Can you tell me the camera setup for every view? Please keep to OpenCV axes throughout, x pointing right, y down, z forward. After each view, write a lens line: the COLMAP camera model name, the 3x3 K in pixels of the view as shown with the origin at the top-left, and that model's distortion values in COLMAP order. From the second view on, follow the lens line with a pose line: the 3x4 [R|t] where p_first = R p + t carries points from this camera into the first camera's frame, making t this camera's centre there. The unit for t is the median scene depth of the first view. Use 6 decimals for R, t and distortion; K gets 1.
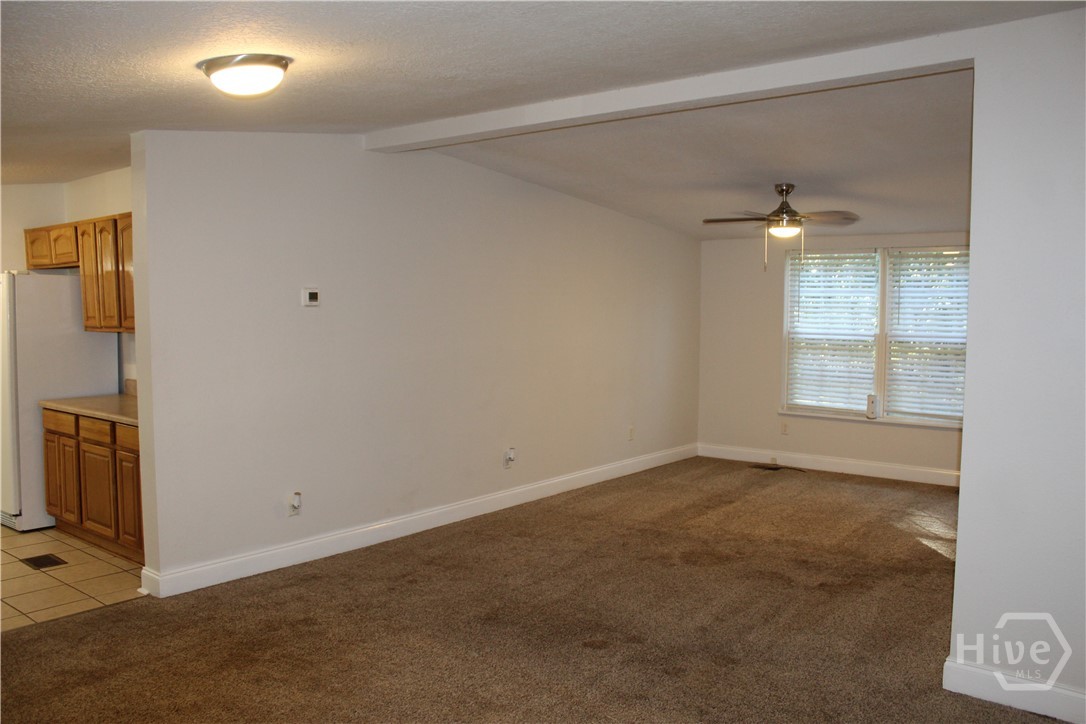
lens RADIAL K [[908.4, 0, 541.3], [0, 908.4, 353.7], [0, 0, 1]] dist [-0.126147, 0.090565]
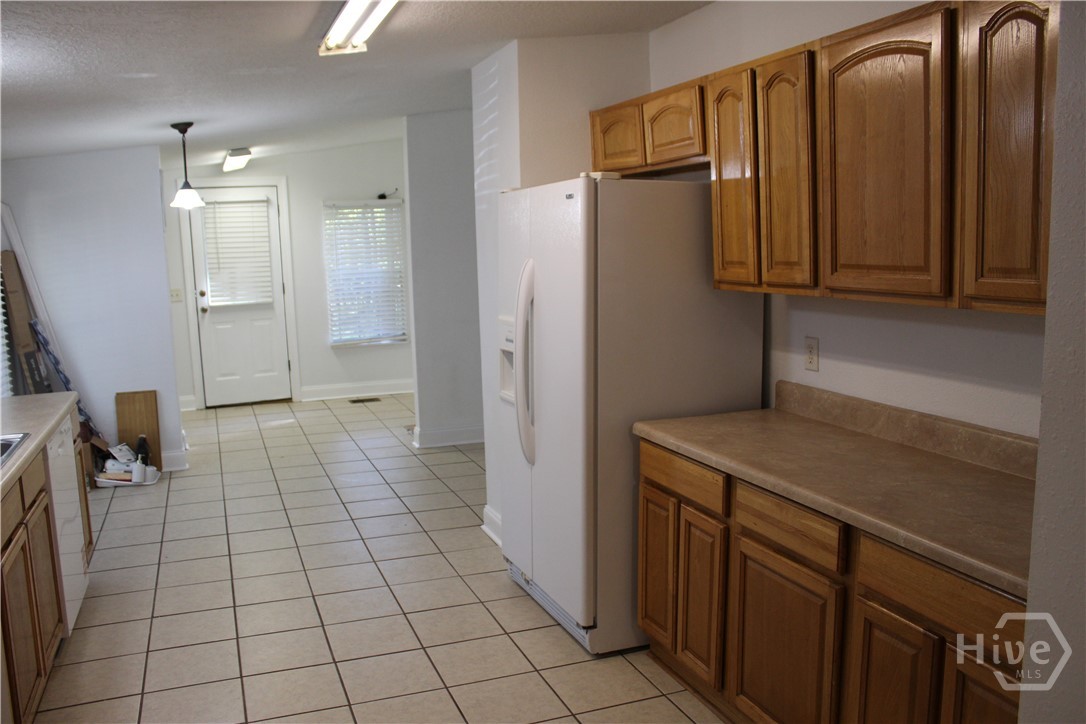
lens RADIAL K [[908.4, 0, 539.0], [0, 908.4, 362.2], [0, 0, 1]] dist [-0.126147, 0.090565]
pose [[0.877354, 0.052983, -0.476909, -0.379746], [-0.014508, 0.996360, 0.084002, -0.028311], [0.479624, -0.066780, 0.874929, 0.522473]]
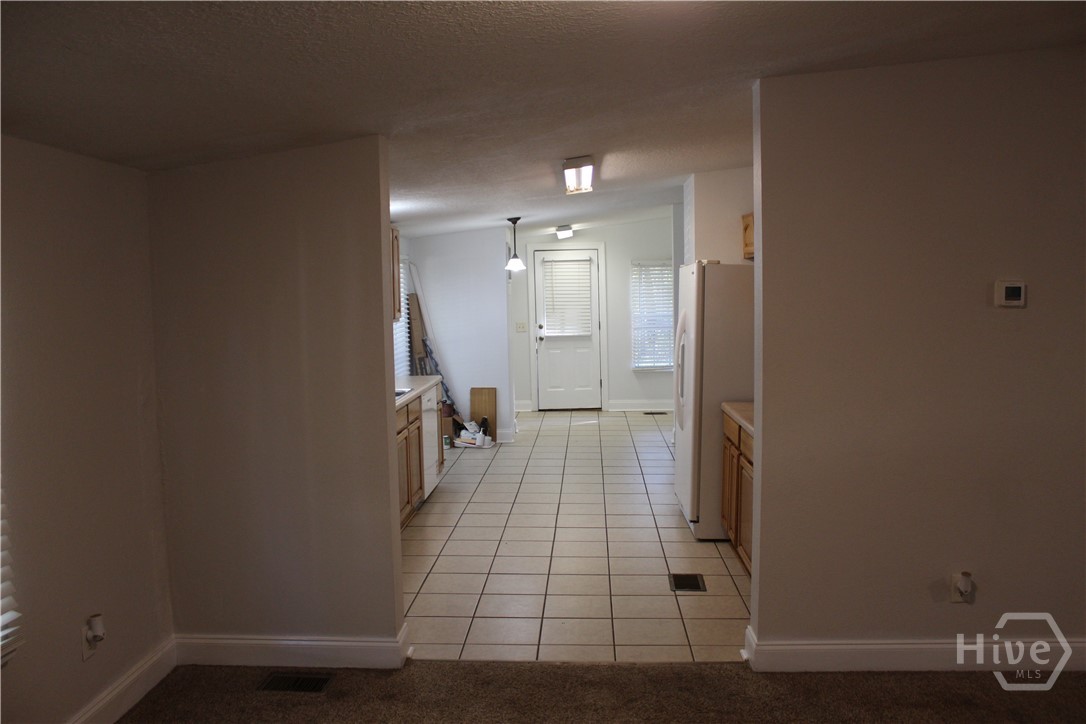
lens RADIAL K [[908.4, 0, 534.5], [0, 908.4, 364.2], [0, 0, 1]] dist [-0.126147, 0.090565]
pose [[0.609088, 0.065458, -0.790397, 0.051888], [-0.044095, 0.997842, 0.048658, -0.024103], [0.791876, 0.005216, 0.610660, 0.283266]]
